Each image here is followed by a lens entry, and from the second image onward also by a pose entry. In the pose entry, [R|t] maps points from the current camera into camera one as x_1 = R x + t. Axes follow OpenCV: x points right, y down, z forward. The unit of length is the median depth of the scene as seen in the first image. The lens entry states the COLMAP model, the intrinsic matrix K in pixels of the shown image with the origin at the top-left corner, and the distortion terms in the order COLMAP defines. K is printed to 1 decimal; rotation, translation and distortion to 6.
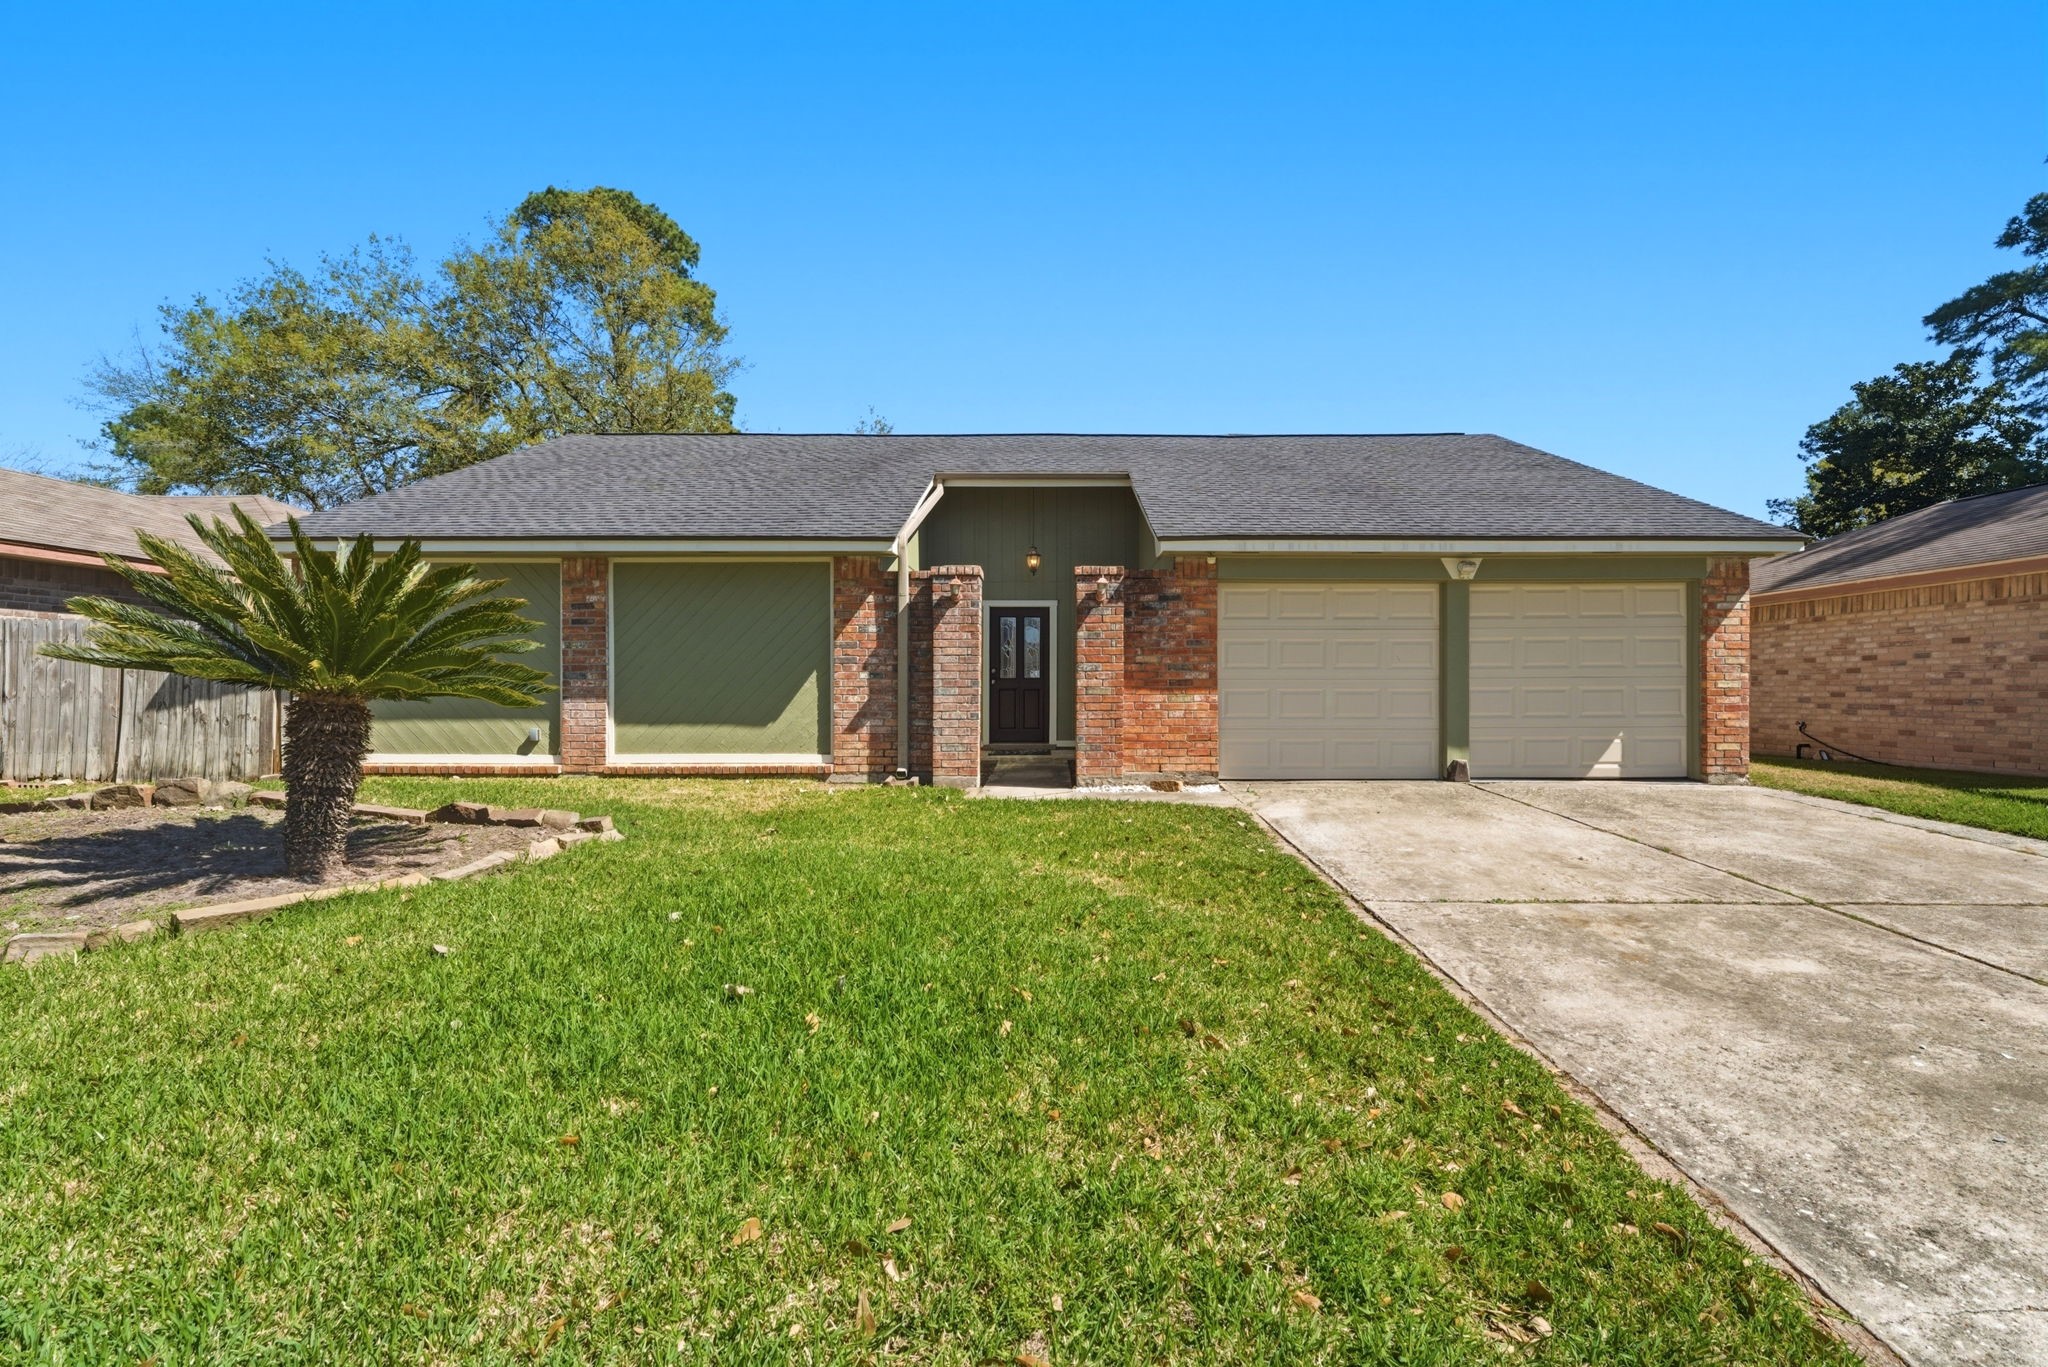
lens RADIAL K [[827.7, 0, 1044.1], [0, 827.7, 688.7], [0, 0, 1]] dist [-0.001850, 0.000009]
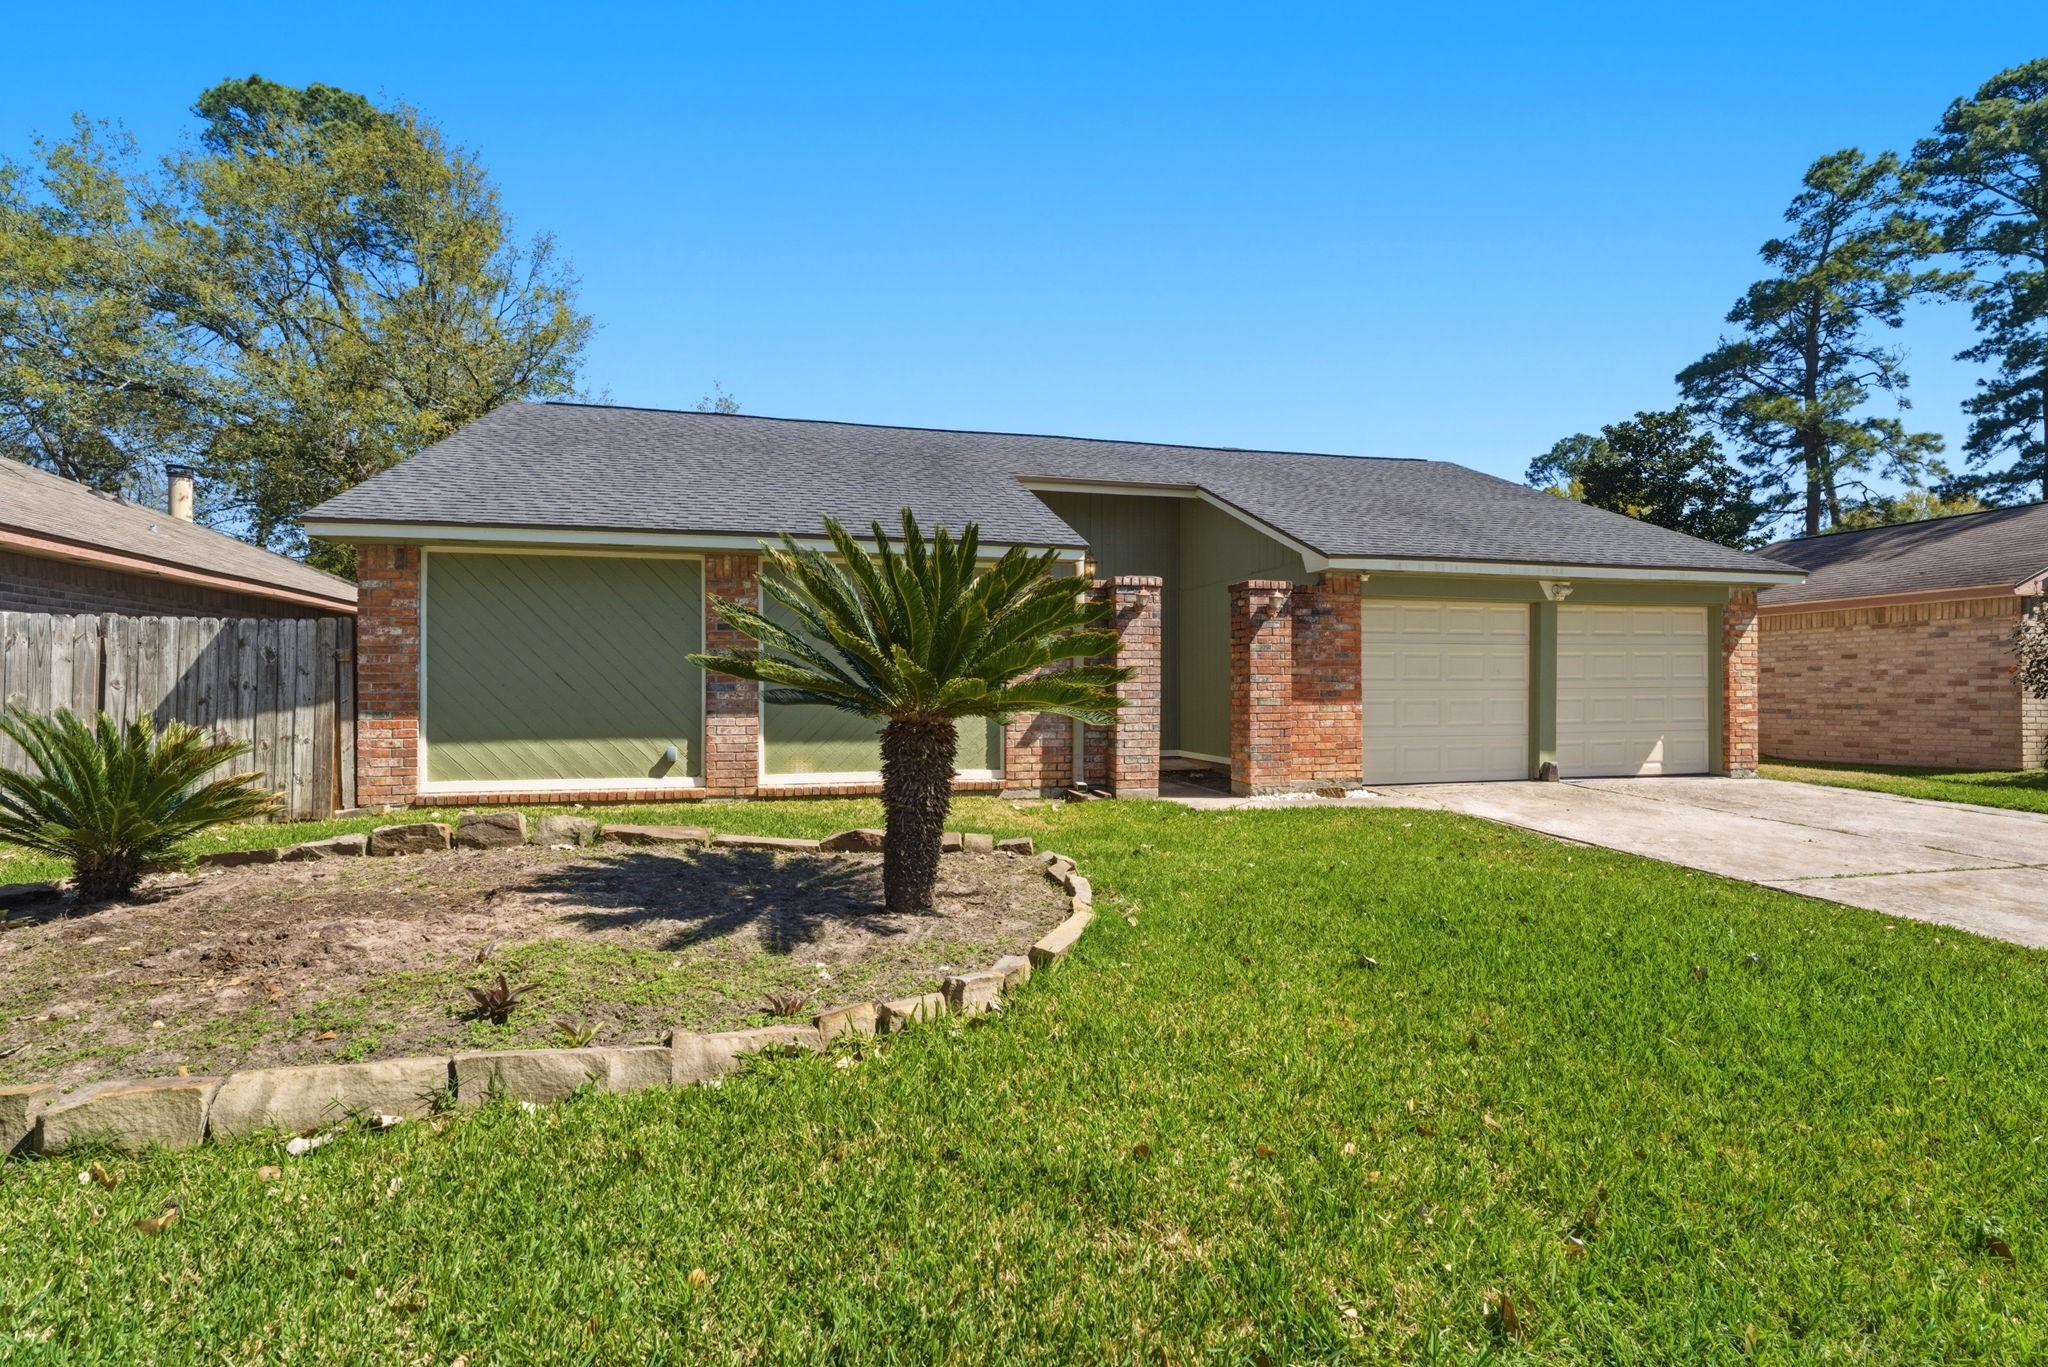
lens RADIAL K [[881.5, 0, 1024.0], [0, 881.5, 683.5], [0, 0, 1]] dist [-0.000516, 0.000187]
pose [[0.974095, -0.000036, 0.226139, -0.463309], [0.002891, 0.999920, -0.012294, -0.007223], [-0.226120, 0.012629, 0.974017, 0.002669]]
